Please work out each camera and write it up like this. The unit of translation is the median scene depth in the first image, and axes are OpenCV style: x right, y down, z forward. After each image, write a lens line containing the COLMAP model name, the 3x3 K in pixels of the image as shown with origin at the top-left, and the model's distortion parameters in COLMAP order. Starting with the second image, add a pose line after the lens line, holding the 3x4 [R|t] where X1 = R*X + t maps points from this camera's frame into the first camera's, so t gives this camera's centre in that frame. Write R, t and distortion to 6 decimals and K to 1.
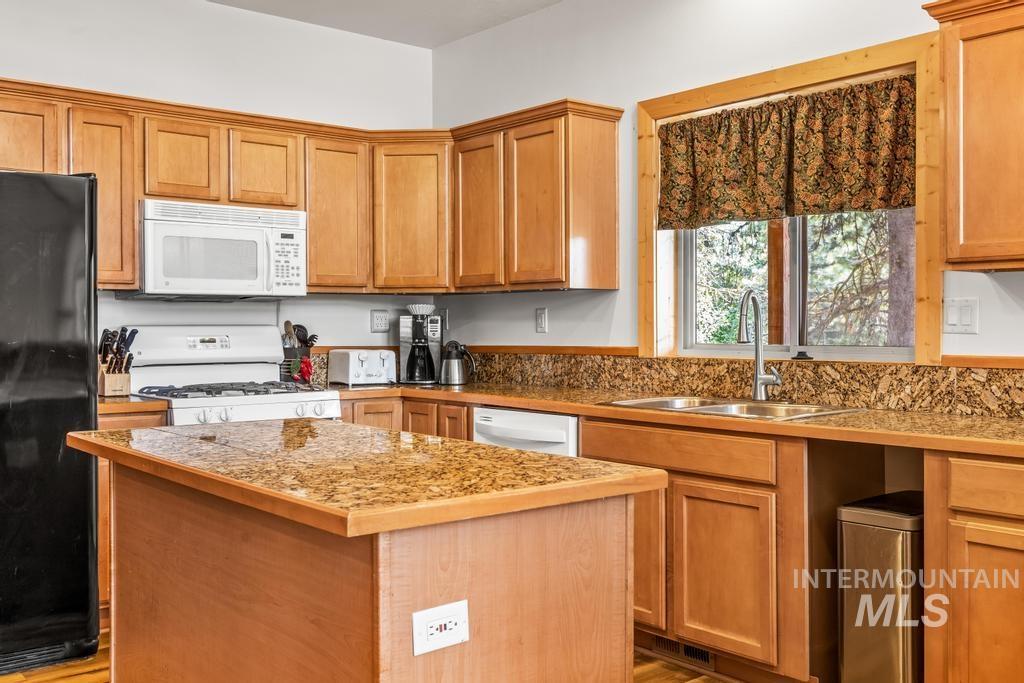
lens RADIAL K [[965.5, 0, 517.5], [0, 965.5, 334.4], [0, 0, 1]] dist [0.005585, 0.000000]
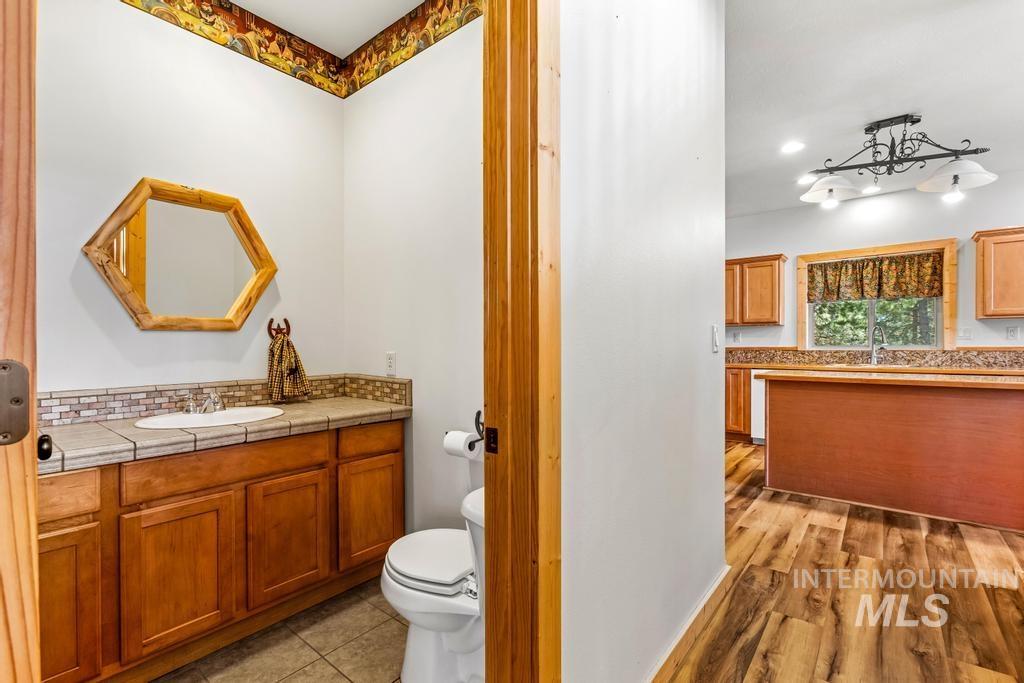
lens RADIAL K [[455.5, 0, 510.2], [0, 455.5, 346.8], [0, 0, 1]] dist [-0.002273, 0.000618]
pose [[0.984598, -0.004442, 0.174780, -0.902678], [0.005658, 0.999963, -0.006461, 0.017739], [-0.174745, 0.007351, 0.984586, -0.108131]]
